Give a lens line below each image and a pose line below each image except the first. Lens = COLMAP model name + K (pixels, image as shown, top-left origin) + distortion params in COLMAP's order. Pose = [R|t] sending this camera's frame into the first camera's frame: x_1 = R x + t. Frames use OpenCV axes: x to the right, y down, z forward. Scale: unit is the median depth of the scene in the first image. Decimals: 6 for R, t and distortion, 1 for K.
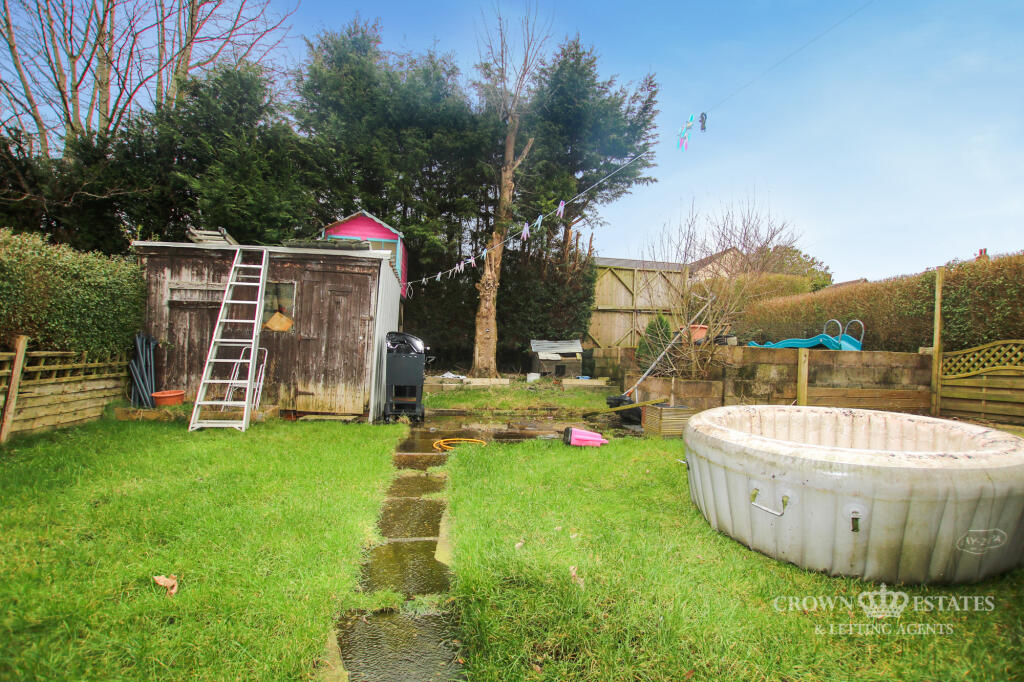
lens RADIAL K [[462.4, 0, 513.4], [0, 462.4, 345.1], [0, 0, 1]] dist [-0.025894, 0.000076]
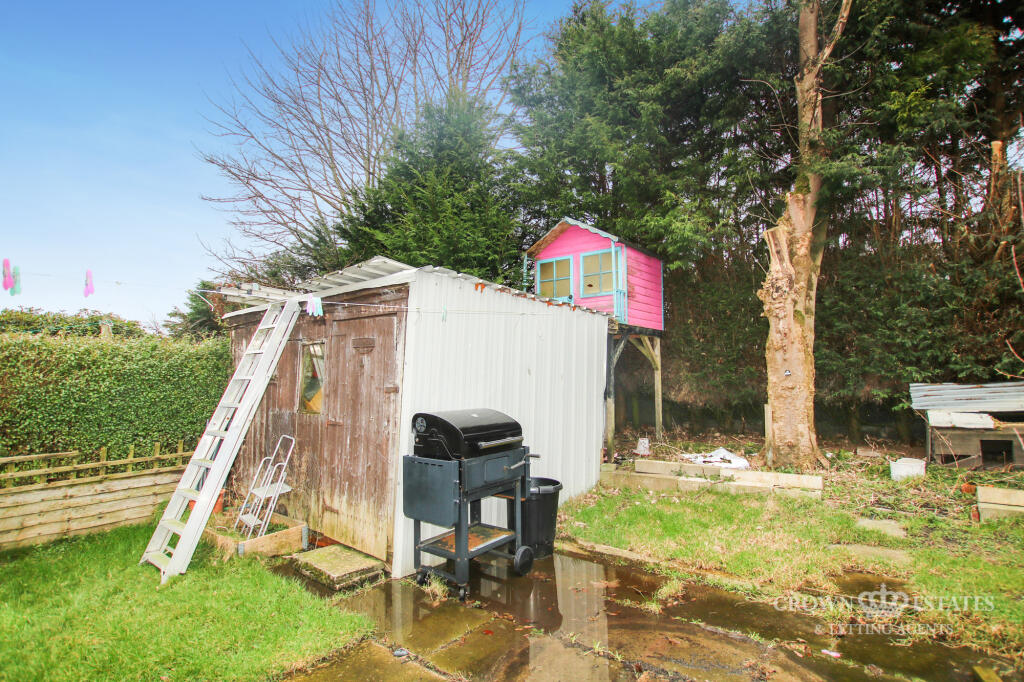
lens RADIAL K [[462.4, 0, 513.4], [0, 462.4, 345.1], [0, 0, 1]] dist [-0.025894, 0.000076]
pose [[0.679961, -0.093951, -0.727204, 0.104525], [0.043650, 0.995185, -0.087759, -0.028140], [0.731948, 0.027930, 0.680788, 0.361826]]
